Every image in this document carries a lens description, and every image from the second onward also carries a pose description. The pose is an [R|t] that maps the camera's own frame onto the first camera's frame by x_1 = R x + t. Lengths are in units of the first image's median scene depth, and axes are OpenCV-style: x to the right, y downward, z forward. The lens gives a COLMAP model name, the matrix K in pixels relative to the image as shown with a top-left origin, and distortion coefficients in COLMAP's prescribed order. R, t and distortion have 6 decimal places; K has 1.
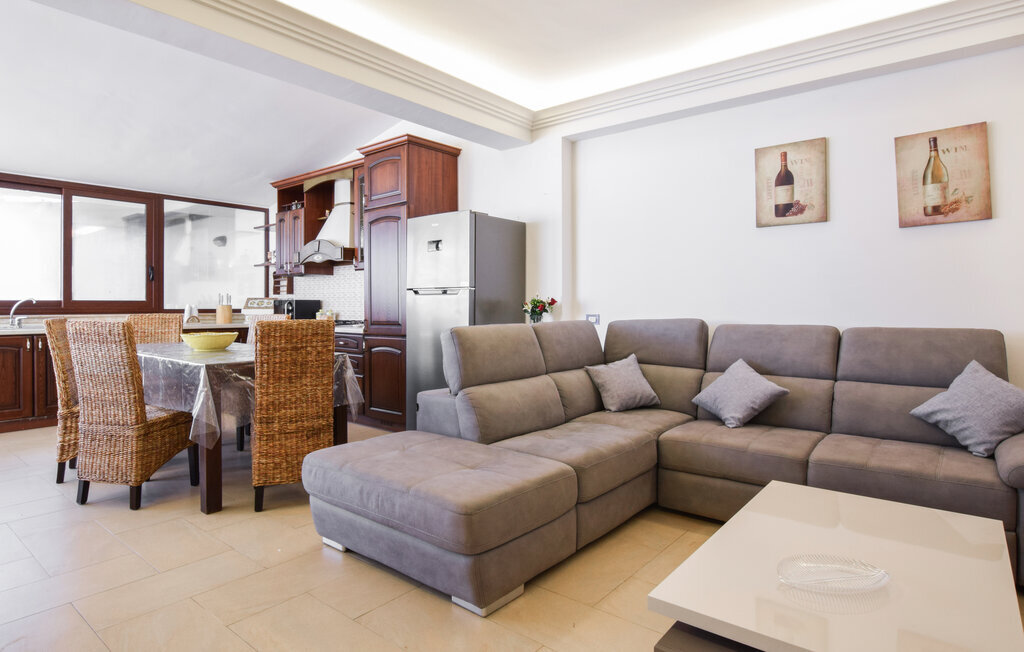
lens RADIAL K [[565.6, 0, 512.0], [0, 565.6, 326.0], [0, 0, 1]] dist [-0.021314, 0.000215]
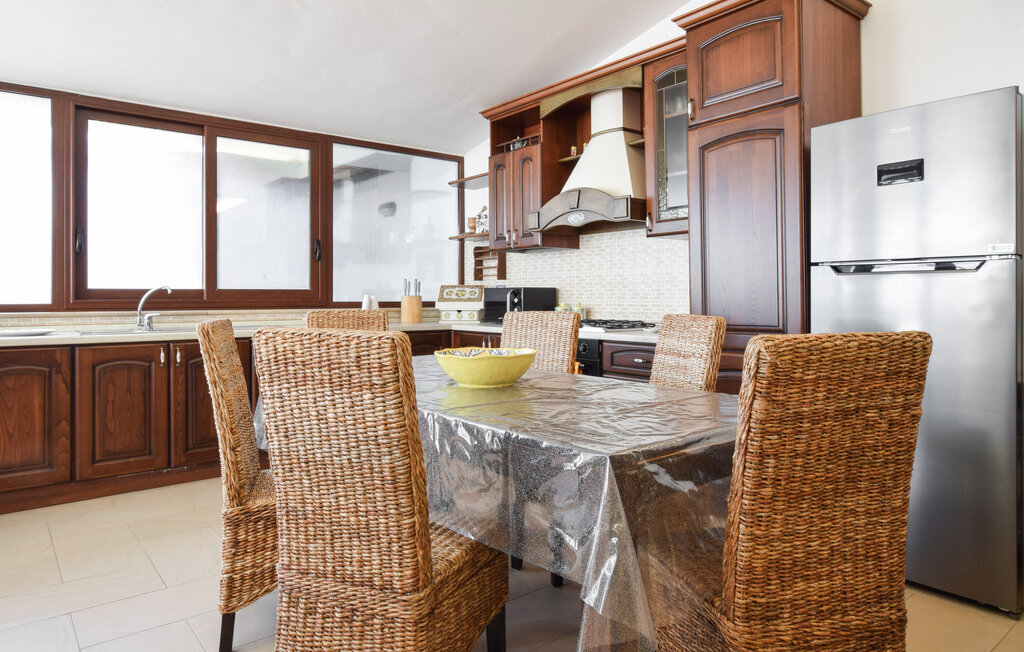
lens RADIAL K [[649.2, 0, 512.0], [0, 649.2, 326.0], [0, 0, 1]] dist [-0.022907, 0.002950]
pose [[0.978310, 0.007576, -0.207009, -0.273207], [-0.005926, 0.999946, 0.008591, -0.009684], [0.207063, -0.007178, 0.978301, 0.302994]]
